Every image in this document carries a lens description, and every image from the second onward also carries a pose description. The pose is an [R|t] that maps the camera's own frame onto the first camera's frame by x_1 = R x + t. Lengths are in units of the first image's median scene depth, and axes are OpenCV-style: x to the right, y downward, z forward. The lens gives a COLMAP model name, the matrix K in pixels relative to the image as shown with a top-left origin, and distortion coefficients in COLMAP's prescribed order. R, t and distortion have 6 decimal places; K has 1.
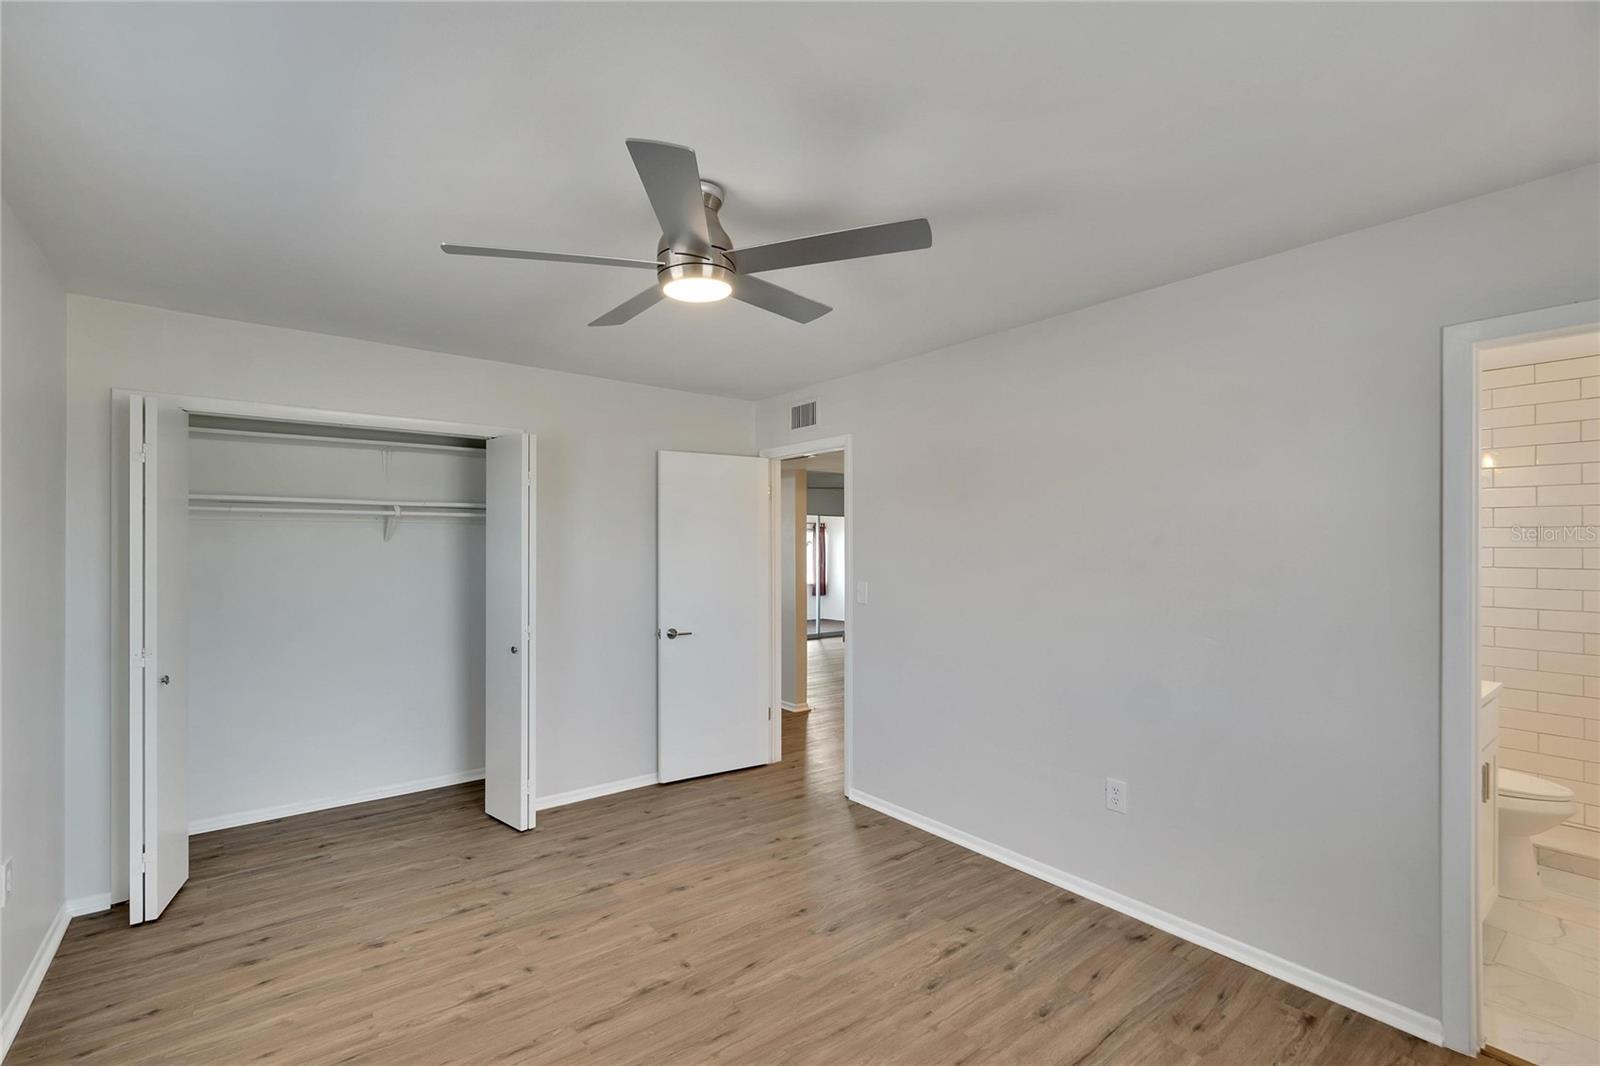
lens RADIAL K [[708.2, 0, 796.4], [0, 708.2, 541.9], [0, 0, 1]] dist [-0.009852, 0.003405]
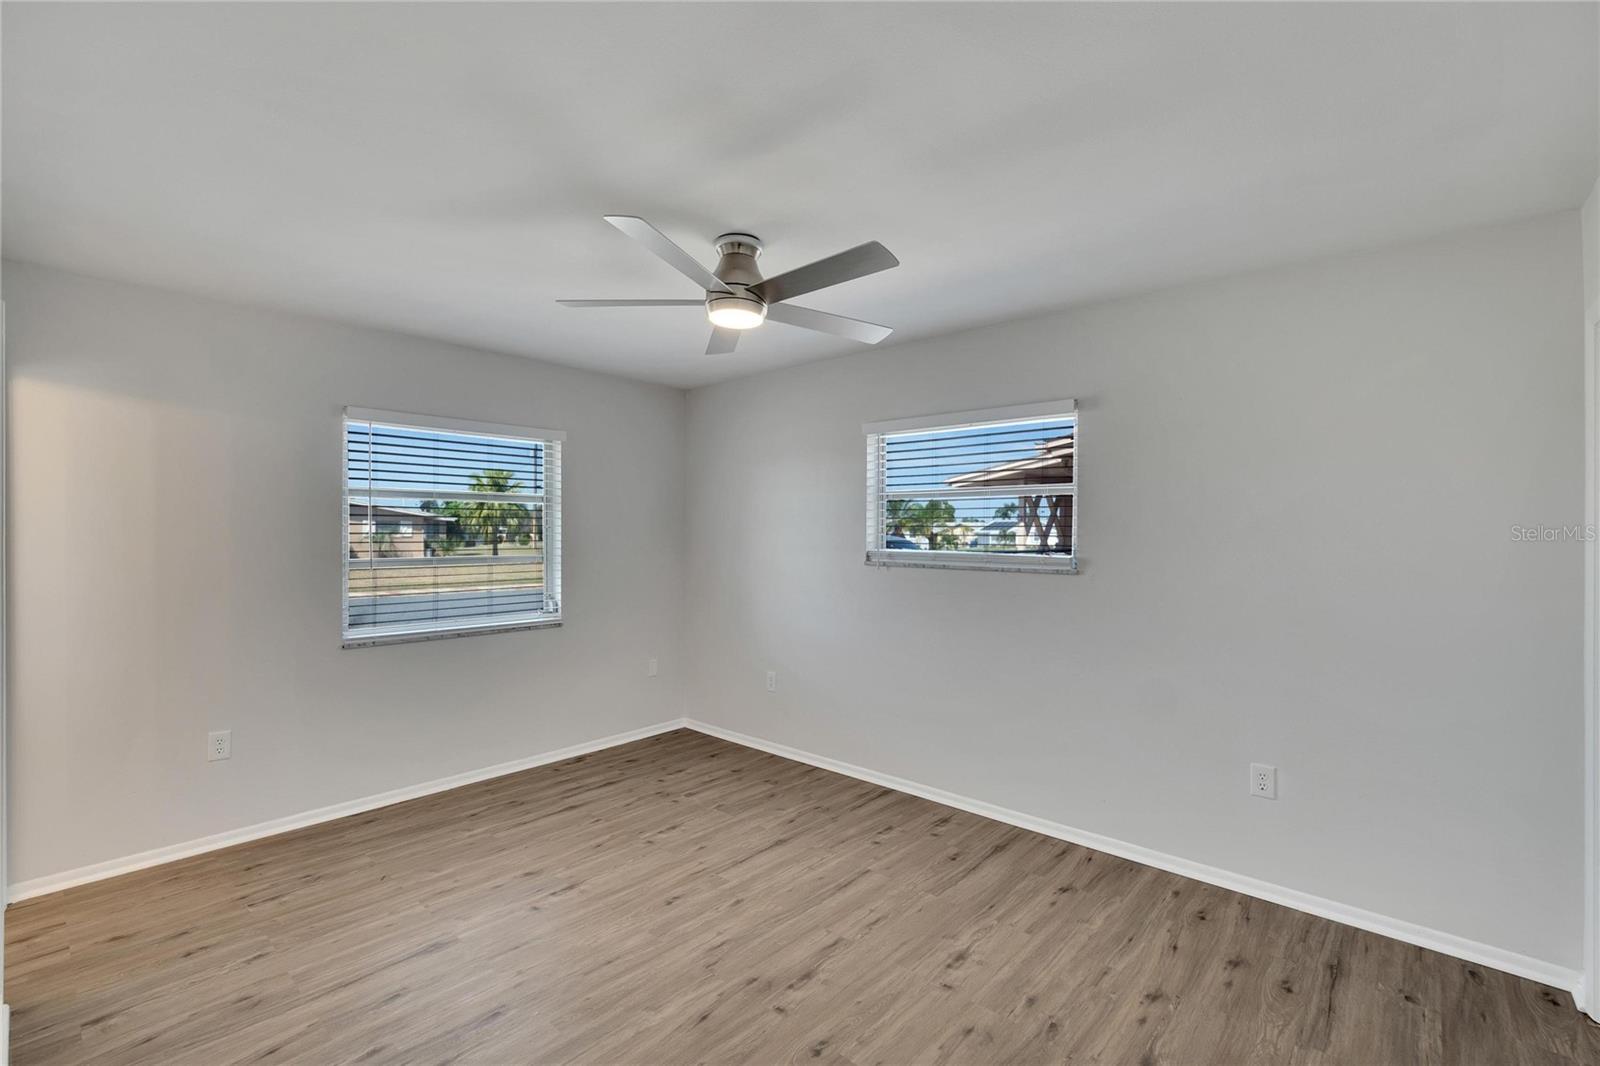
lens RADIAL K [[708.2, 0, 799.5], [0, 708.2, 537.4], [0, 0, 1]] dist [-0.009852, 0.003405]
pose [[-0.984965, -0.002250, -0.172738, -0.030926], [-0.003191, 0.999982, 0.005172, 0.018442], [0.172723, 0.005645, -0.984954, 1.863555]]
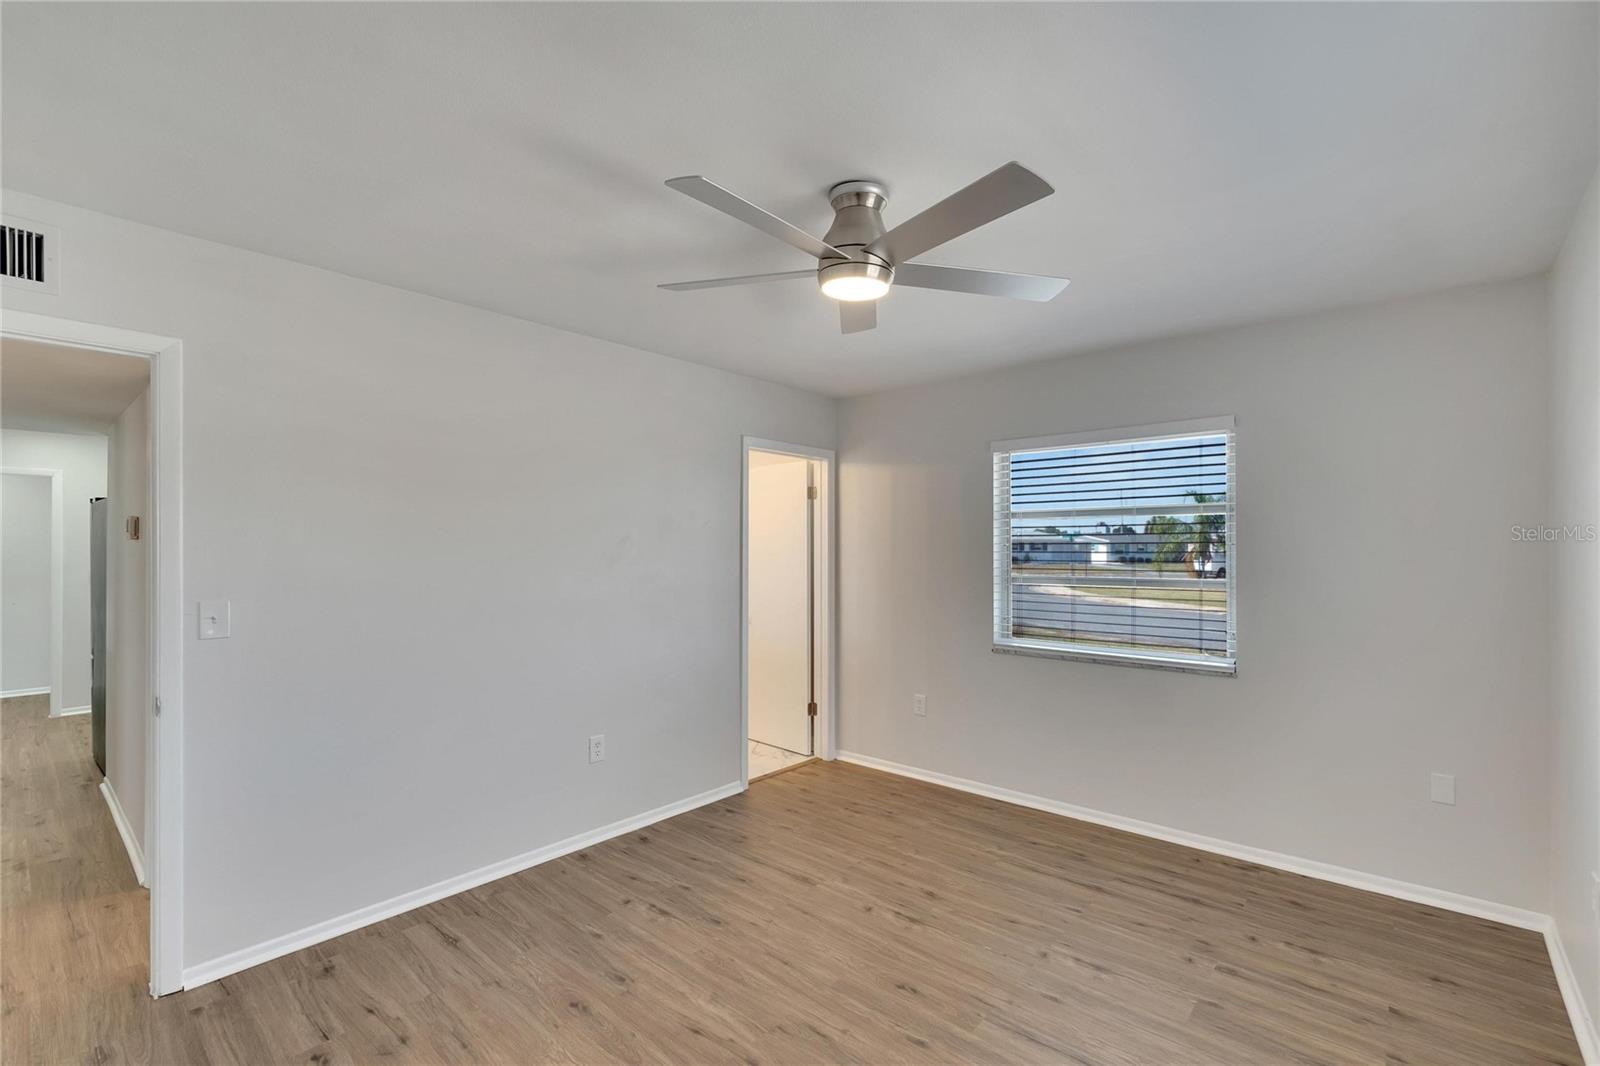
lens RADIAL K [[708.2, 0, 773.3], [0, 708.2, 544.6], [0, 0, 1]] dist [-0.009852, 0.003405]
pose [[-0.167504, 0.002928, 0.985867, -0.929908], [-0.005239, 0.999979, -0.003860, 0.013864], [-0.985857, -0.005812, -0.167485, 1.061736]]
